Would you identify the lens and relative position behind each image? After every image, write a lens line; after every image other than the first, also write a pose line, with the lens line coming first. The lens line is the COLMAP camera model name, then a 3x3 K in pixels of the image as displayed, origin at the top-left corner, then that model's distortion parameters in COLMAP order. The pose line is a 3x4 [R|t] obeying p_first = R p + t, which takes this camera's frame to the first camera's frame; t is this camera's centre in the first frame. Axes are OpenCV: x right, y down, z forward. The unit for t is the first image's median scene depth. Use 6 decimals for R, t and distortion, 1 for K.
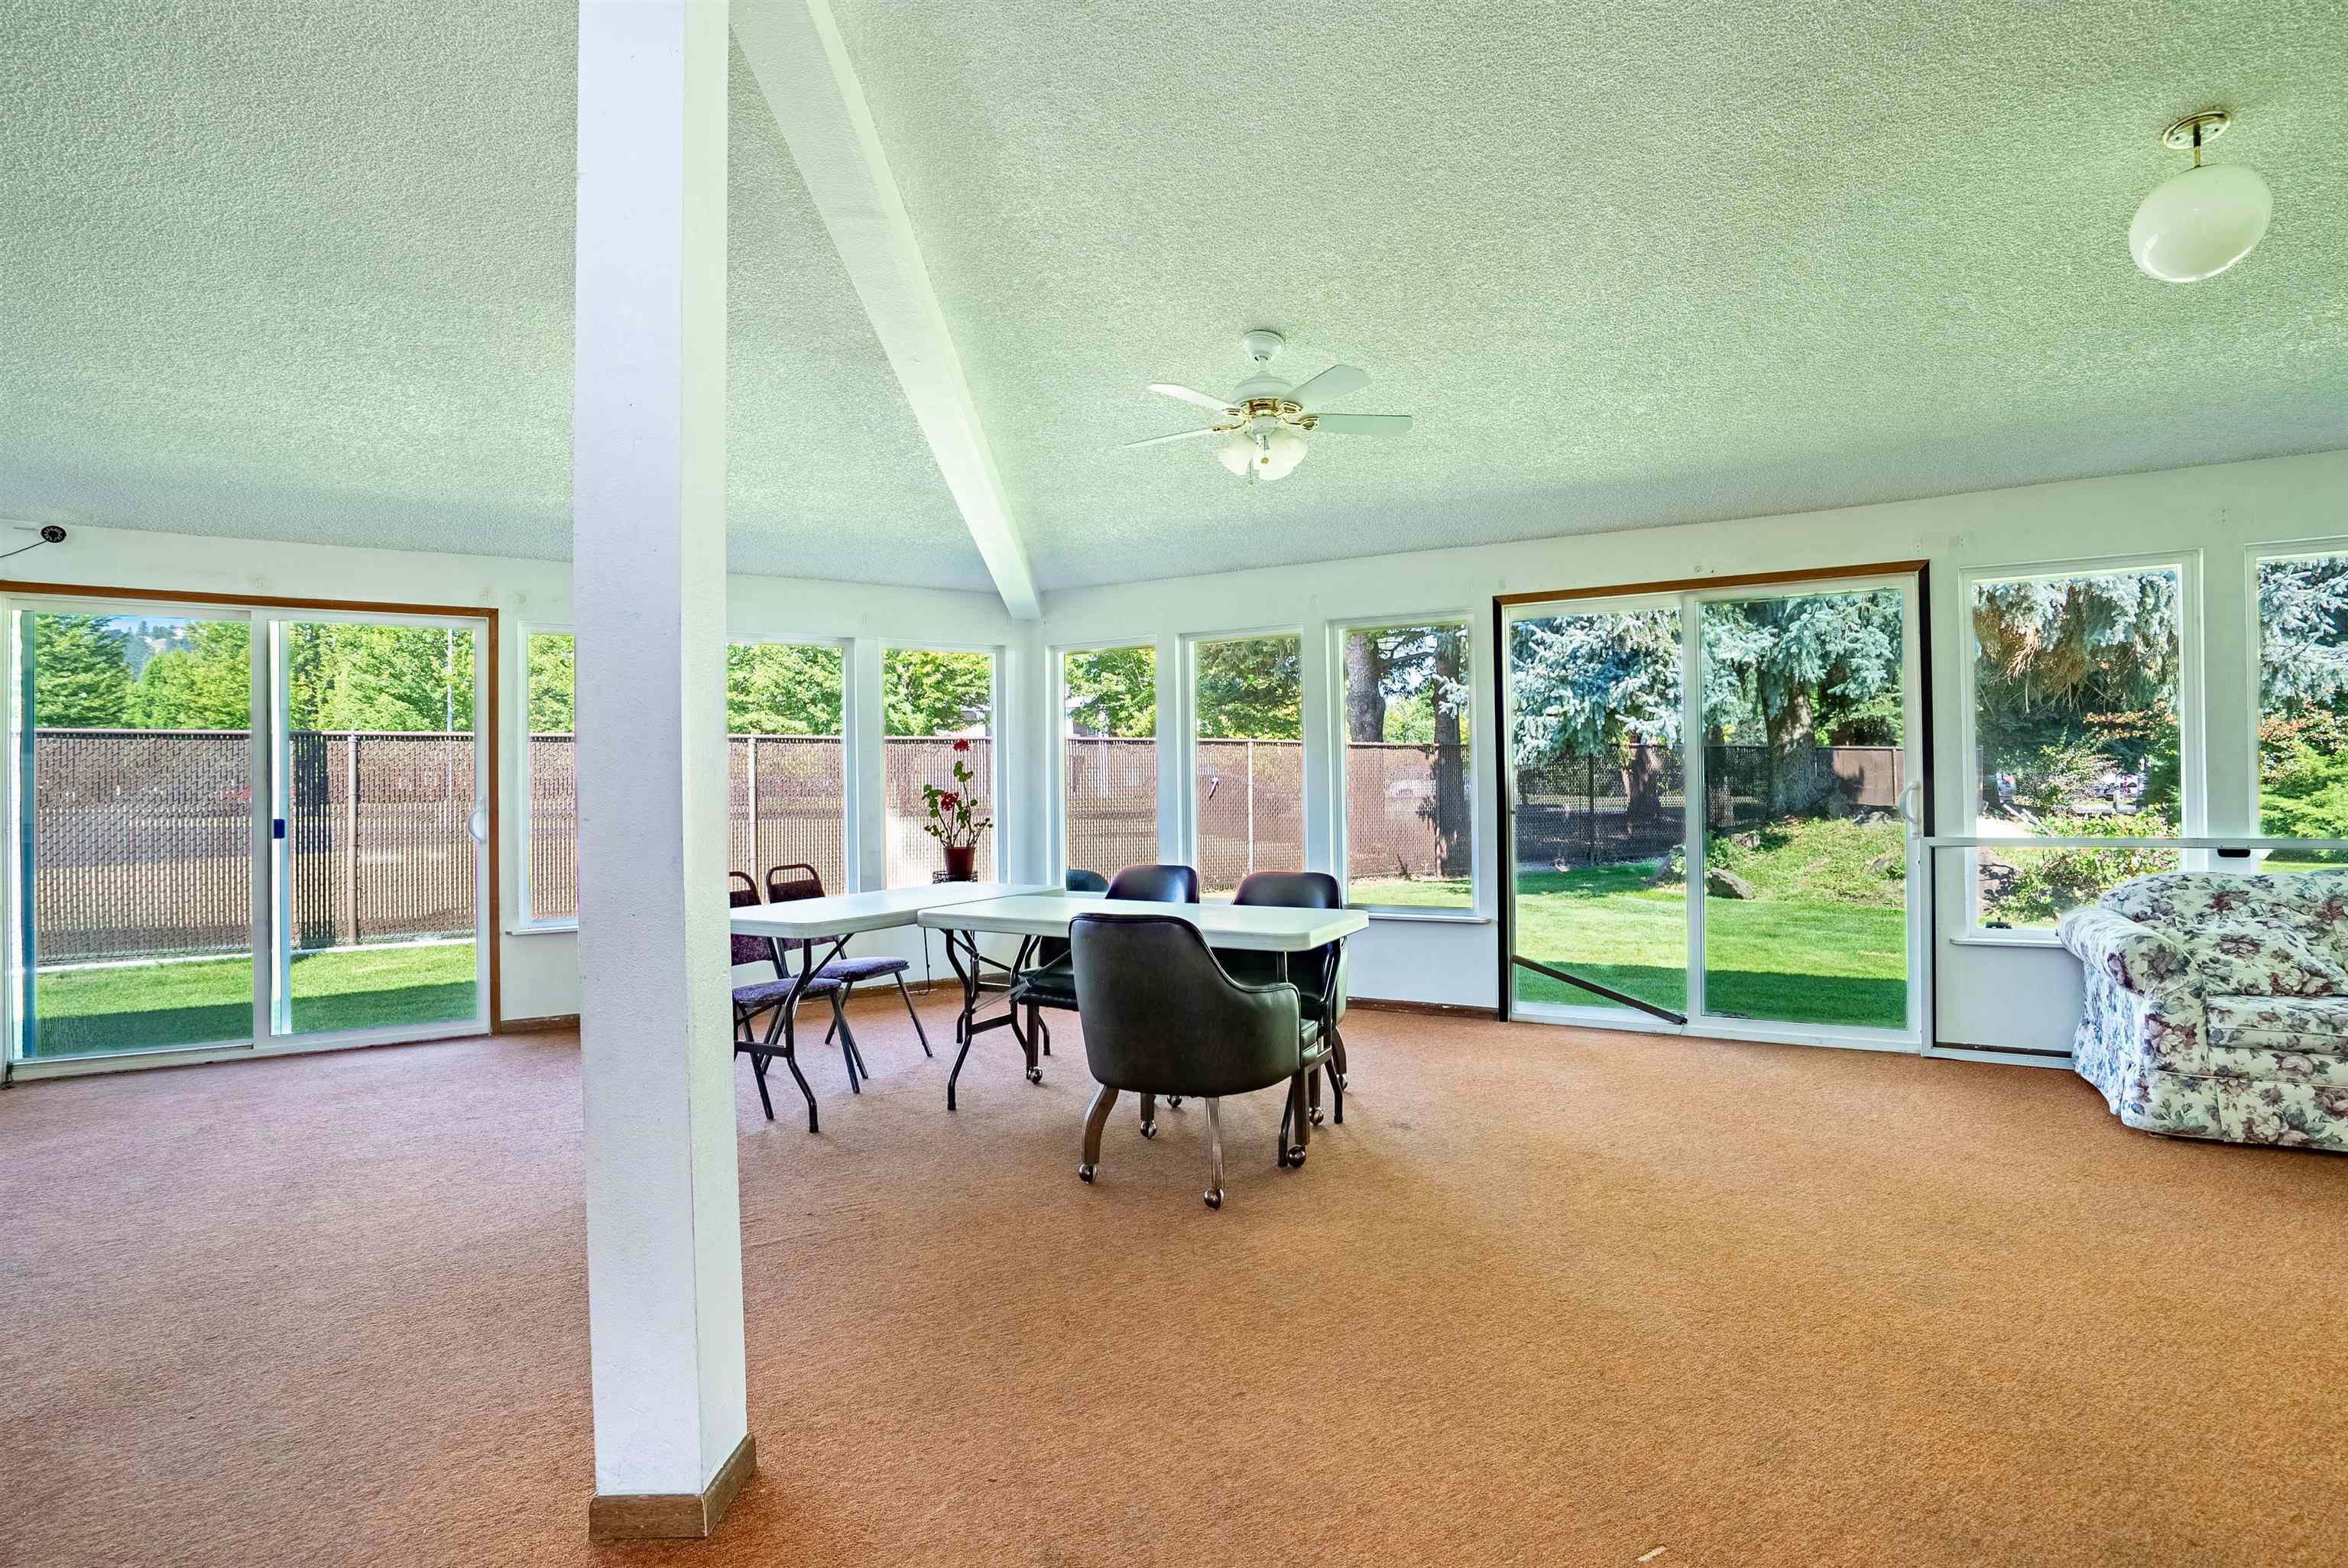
lens RADIAL K [[1159.3, 0, 1174.0], [0, 1159.3, 784.0], [0, 0, 1]] dist [-0.000064, -0.000021]
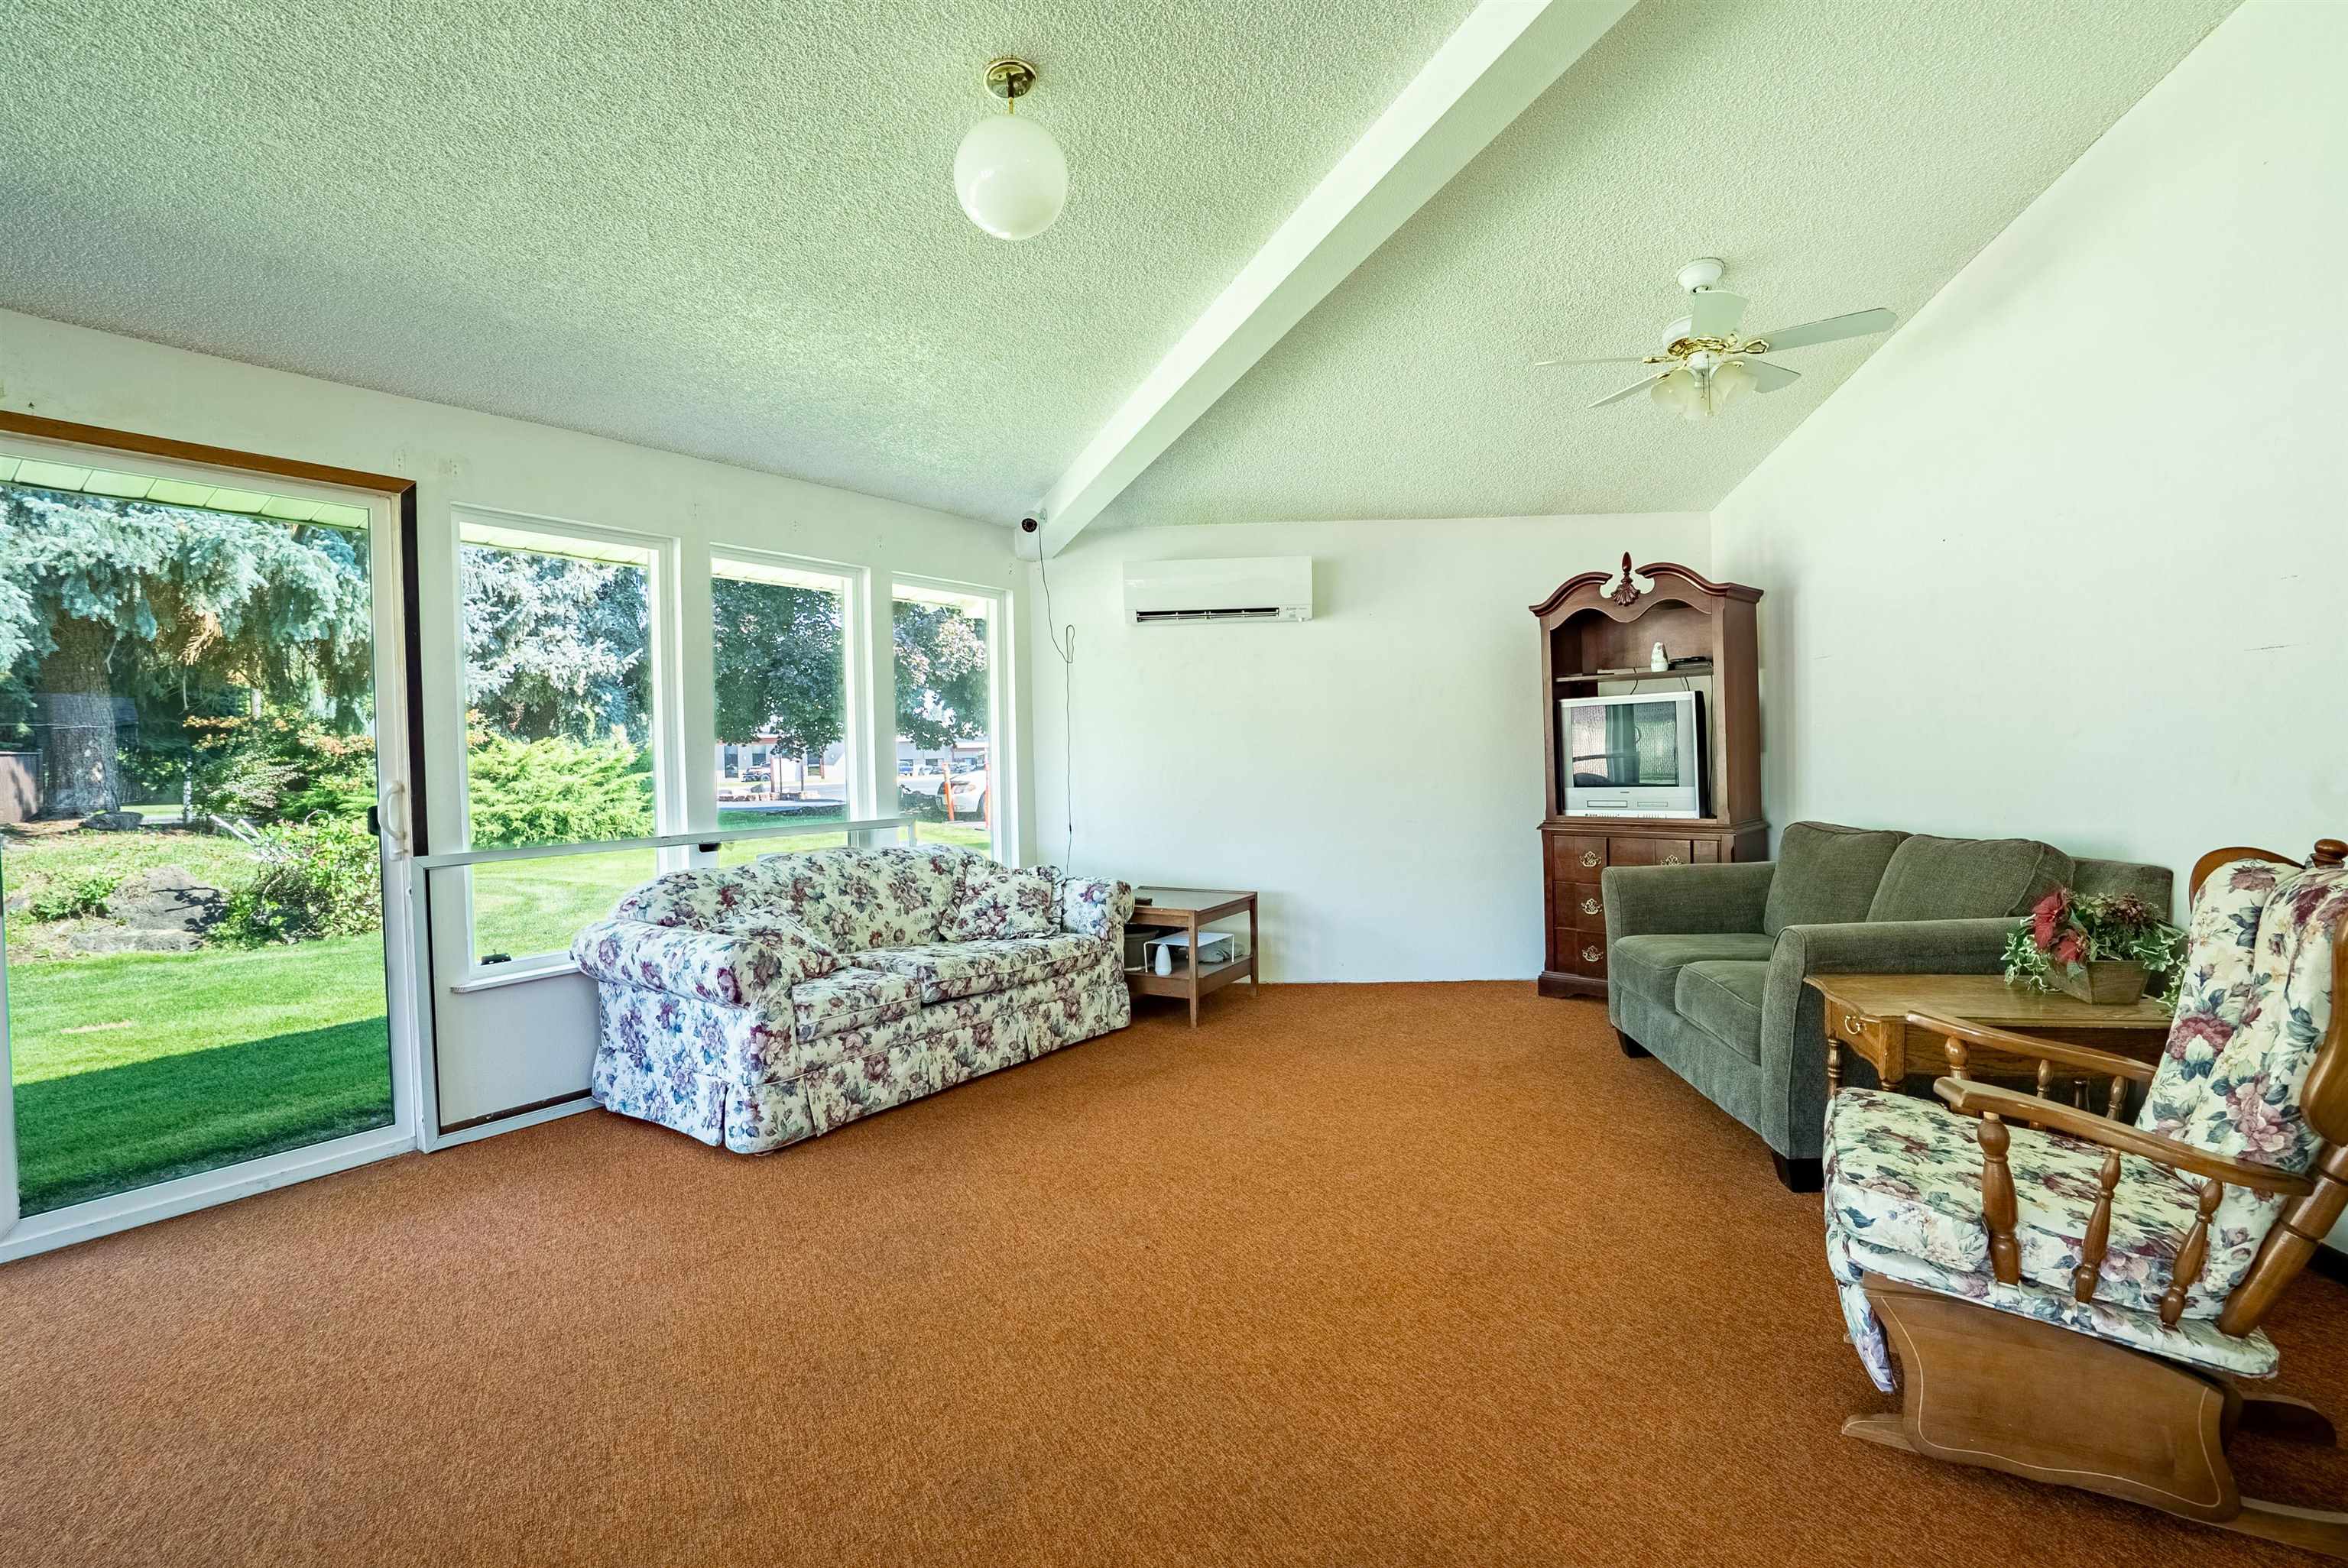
lens RADIAL K [[1098.6, 0, 1174.0], [0, 1098.6, 784.0], [0, 0, 1]] dist [-0.024422, 0.000315]
pose [[0.092553, -0.013328, 0.995619, 0.006139], [0.021386, 0.999706, 0.011394, 0.002305], [-0.995478, 0.020238, 0.092810, 0.575933]]
